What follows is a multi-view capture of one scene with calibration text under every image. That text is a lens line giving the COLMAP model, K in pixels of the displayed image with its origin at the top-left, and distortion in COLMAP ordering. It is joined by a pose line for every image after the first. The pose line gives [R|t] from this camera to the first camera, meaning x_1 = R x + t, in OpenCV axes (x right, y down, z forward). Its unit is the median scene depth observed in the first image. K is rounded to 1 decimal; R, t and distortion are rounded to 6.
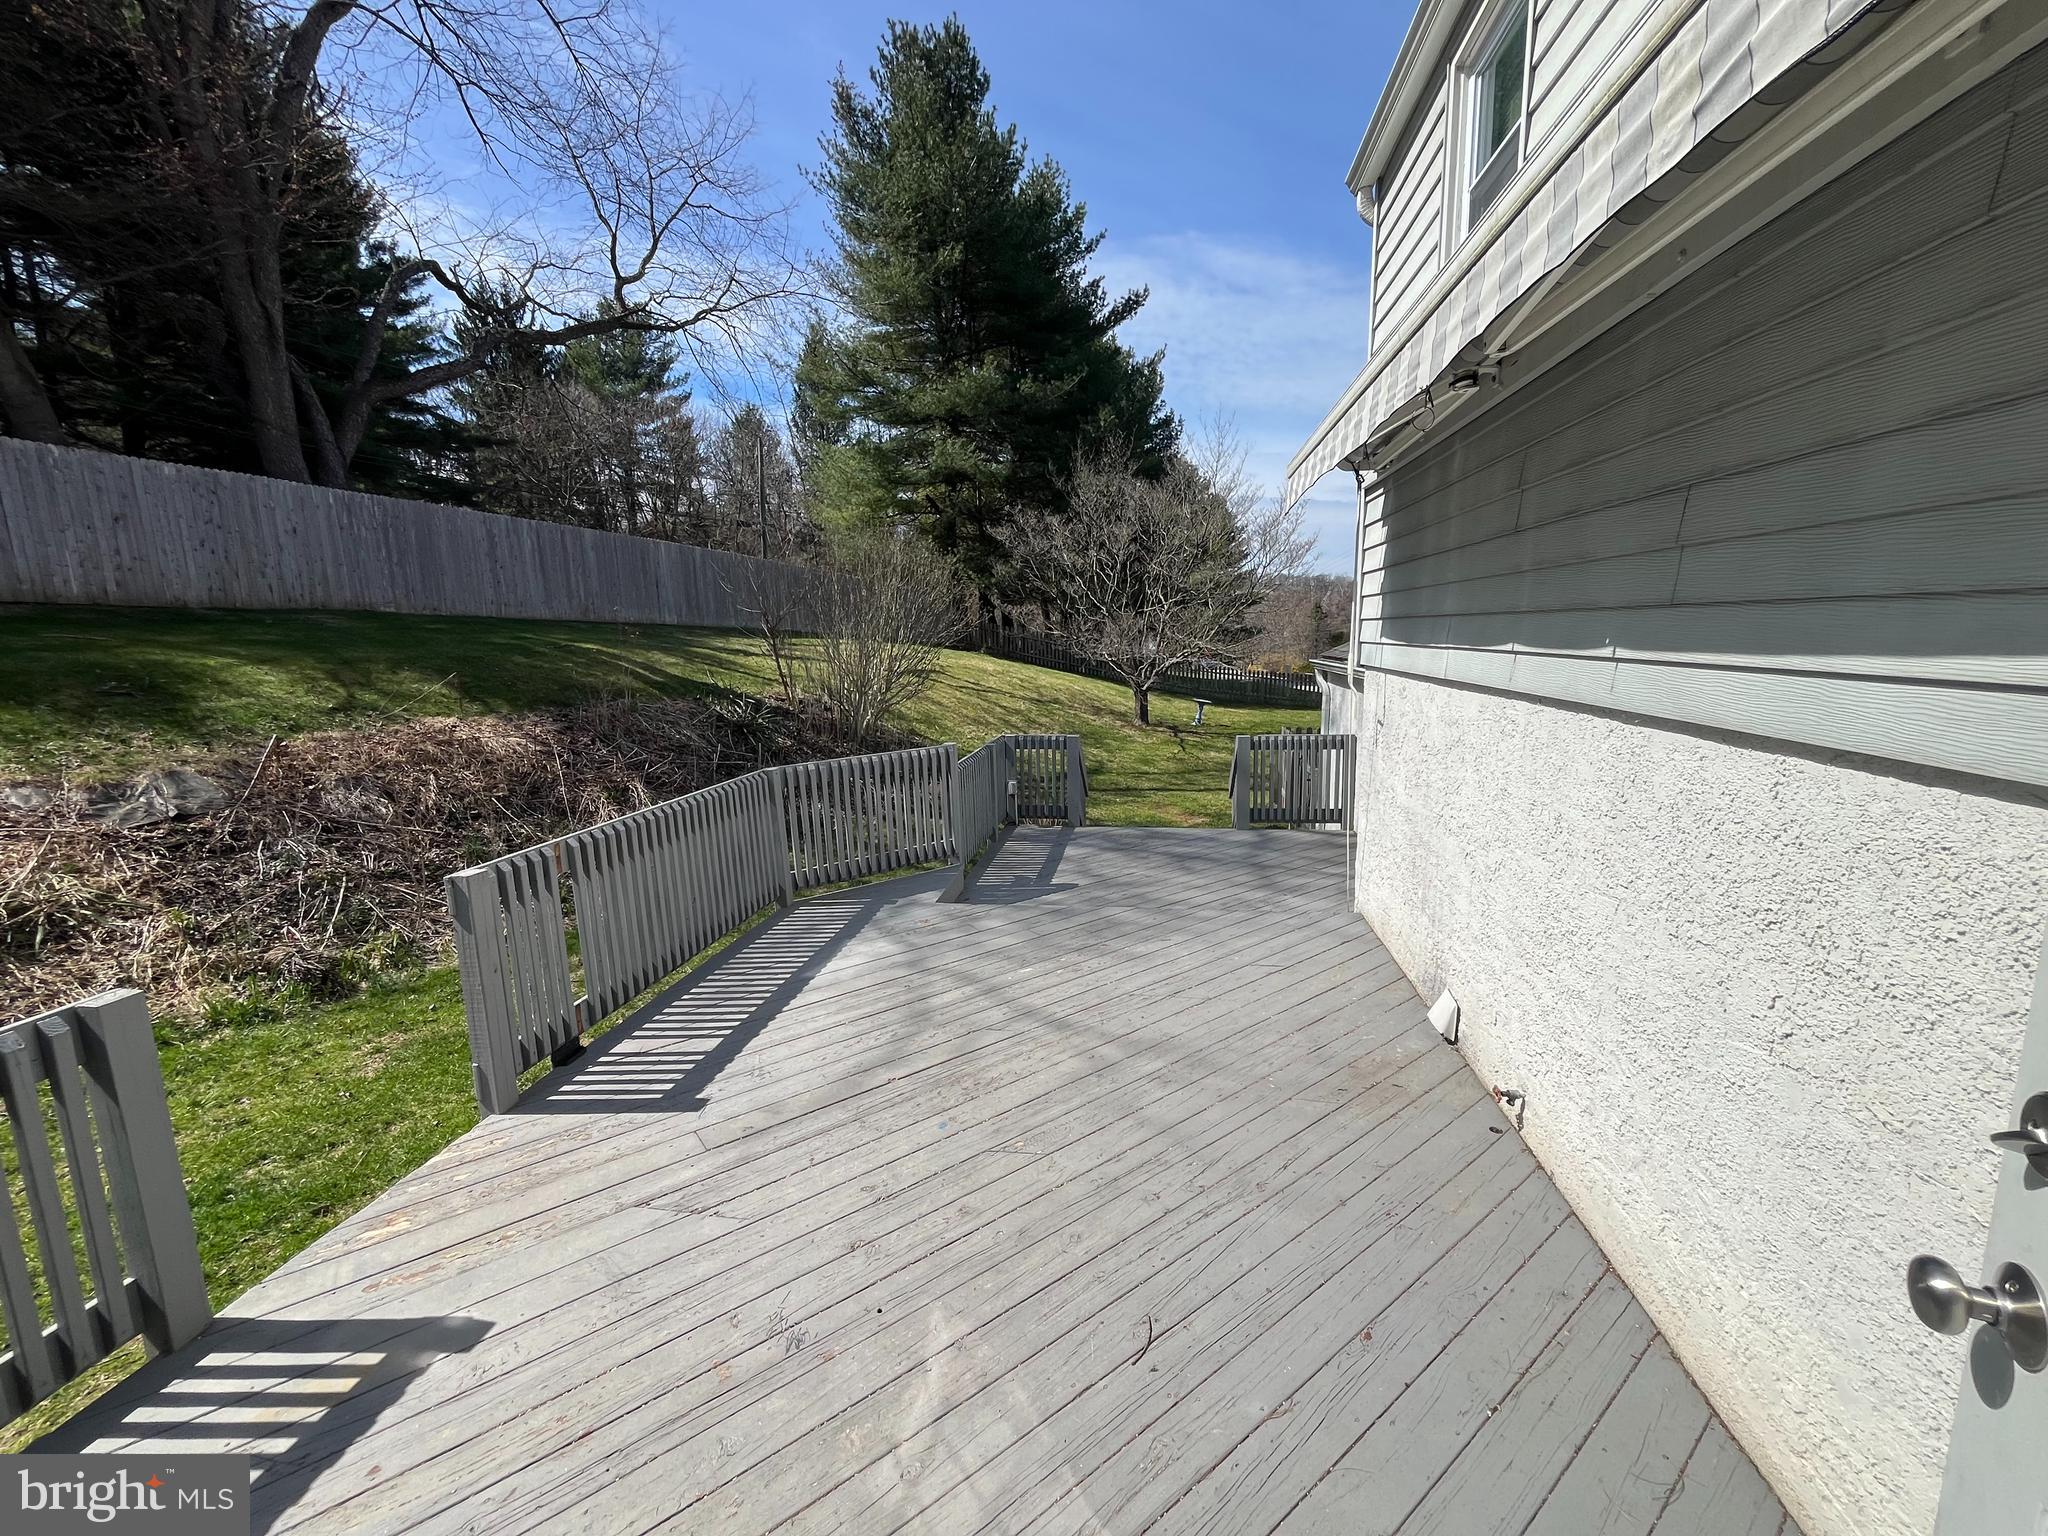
lens RADIAL K [[823.6, 0, 1028.0], [0, 823.6, 755.3], [0, 0, 1]] dist [-0.000793, -0.001907]
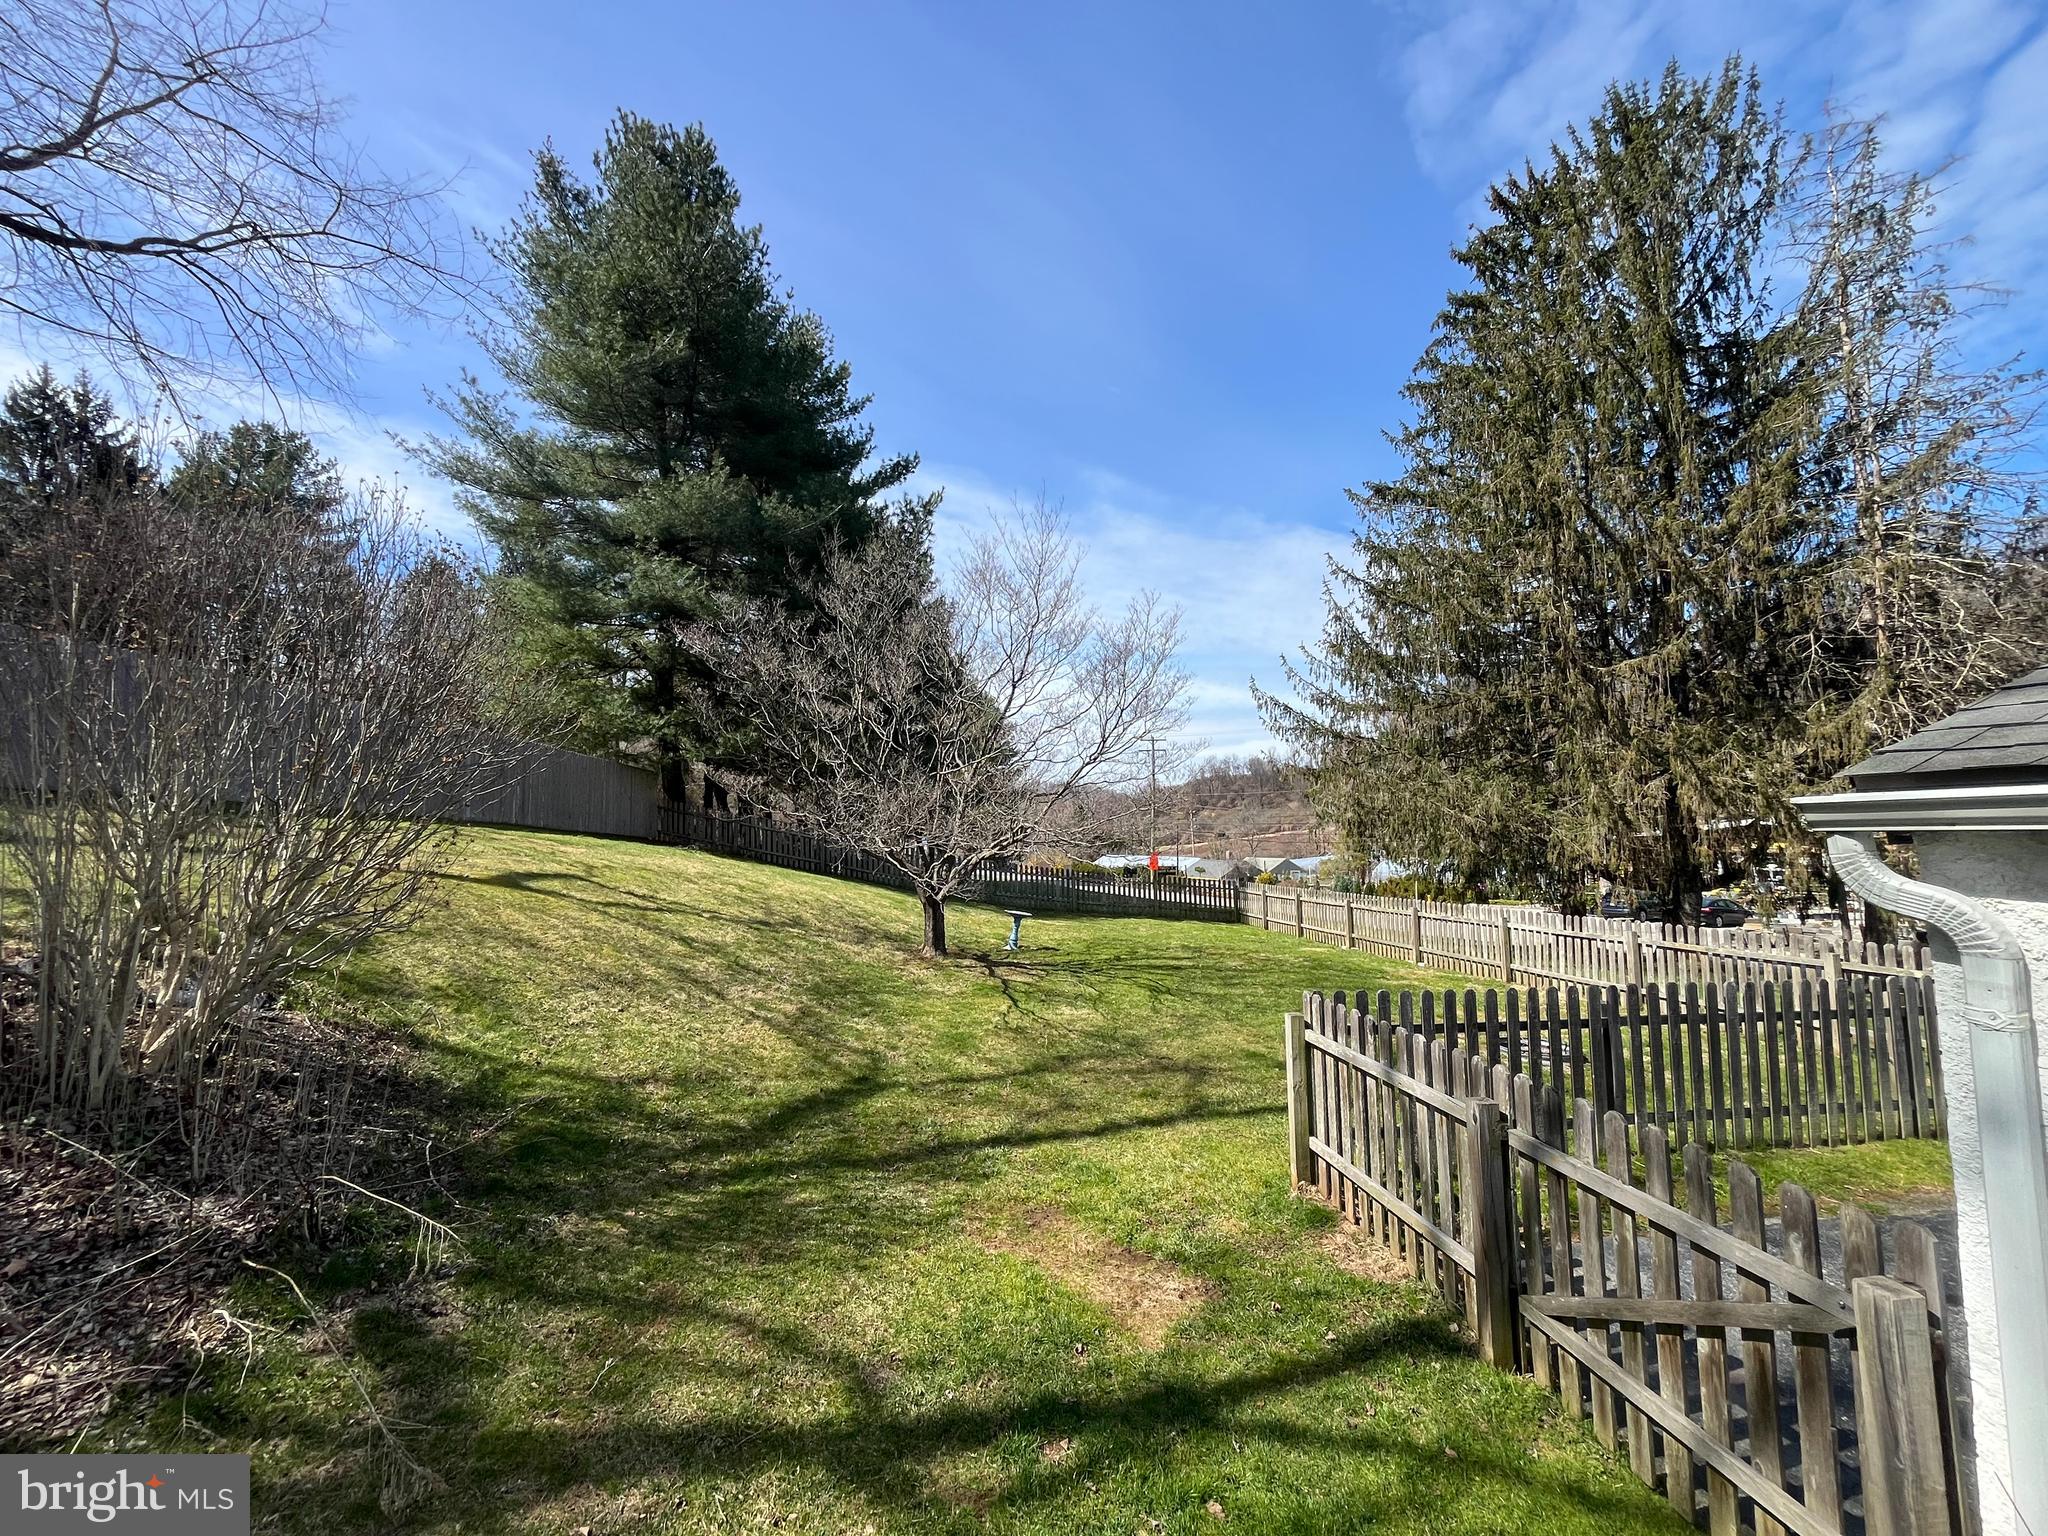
lens RADIAL K [[823.6, 0, 1023.9], [0, 823.6, 748.7], [0, 0, 1]] dist [-0.000793, -0.001907]
pose [[0.961556, 0.023798, 0.273577, 0.023984], [0.045067, 0.969056, -0.242694, -0.030544], [-0.270887, 0.245693, 0.930728, 0.313552]]
